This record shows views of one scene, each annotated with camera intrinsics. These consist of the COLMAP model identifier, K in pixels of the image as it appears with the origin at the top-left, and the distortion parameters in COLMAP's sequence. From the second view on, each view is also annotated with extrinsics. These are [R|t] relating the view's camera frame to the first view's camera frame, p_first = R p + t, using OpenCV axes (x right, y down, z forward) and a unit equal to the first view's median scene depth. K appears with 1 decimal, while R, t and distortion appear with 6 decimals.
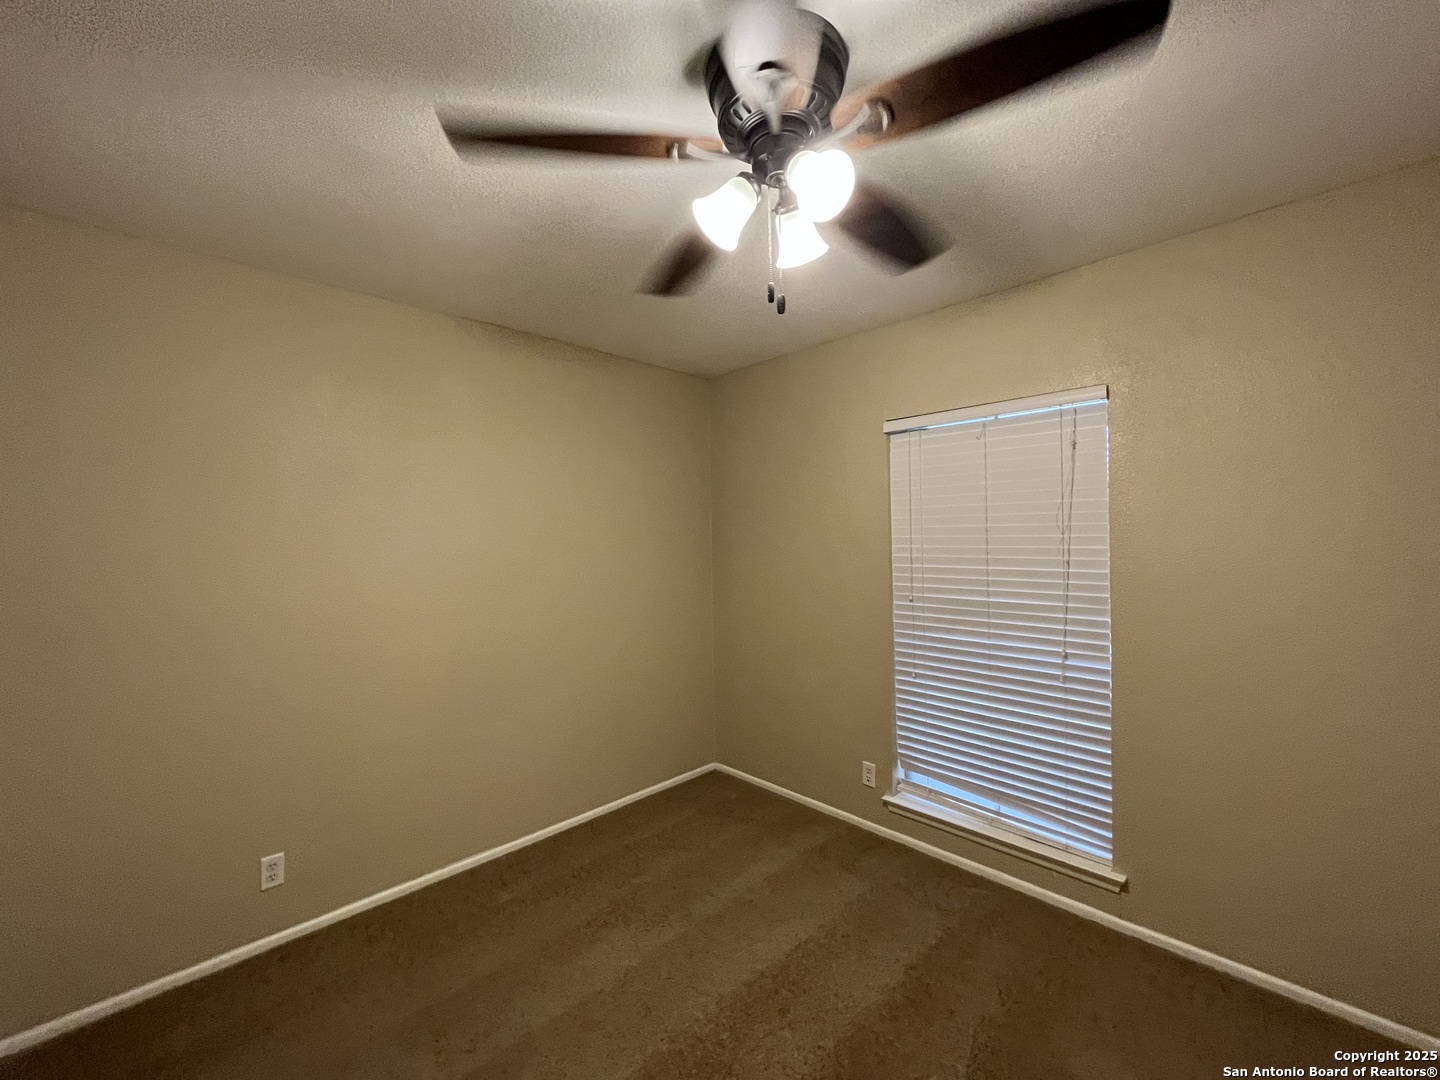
lens RADIAL K [[576.8, 0, 714.2], [0, 576.8, 538.9], [0, 0, 1]] dist [-0.000280, -0.000293]
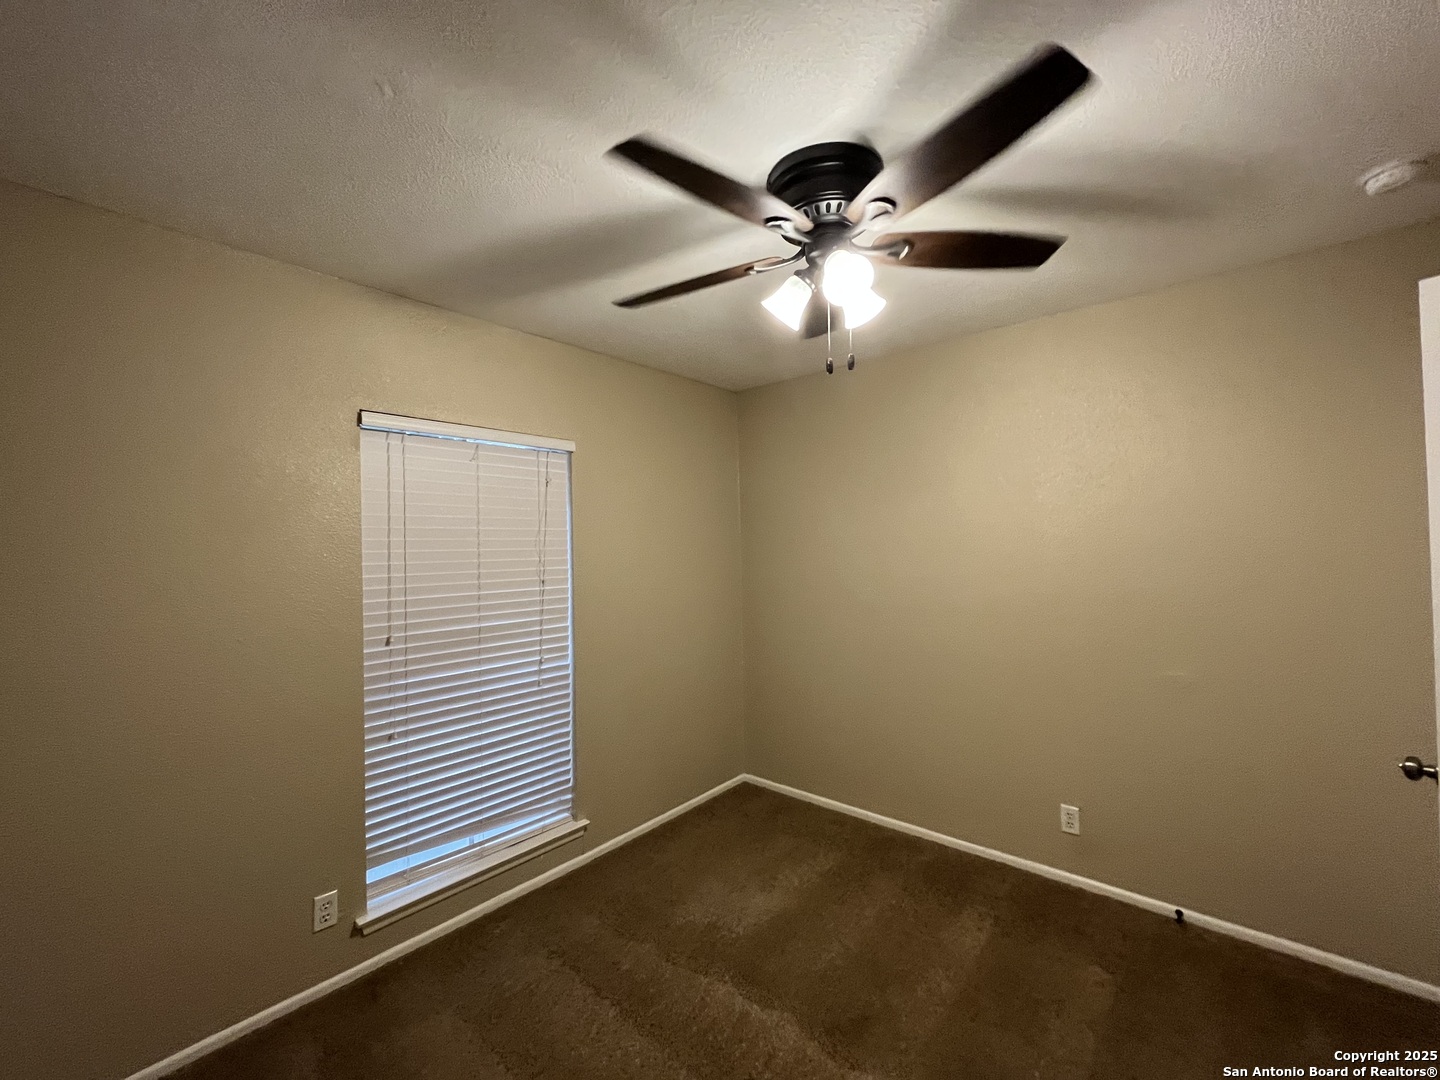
lens RADIAL K [[576.8, 0, 714.2], [0, 576.8, 538.9], [0, 0, 1]] dist [-0.000280, -0.000293]
pose [[-0.054125, 0.032020, 0.998021, -0.551779], [0.032633, 0.999009, -0.030282, 0.001066], [-0.998001, 0.030929, -0.055116, 0.673967]]
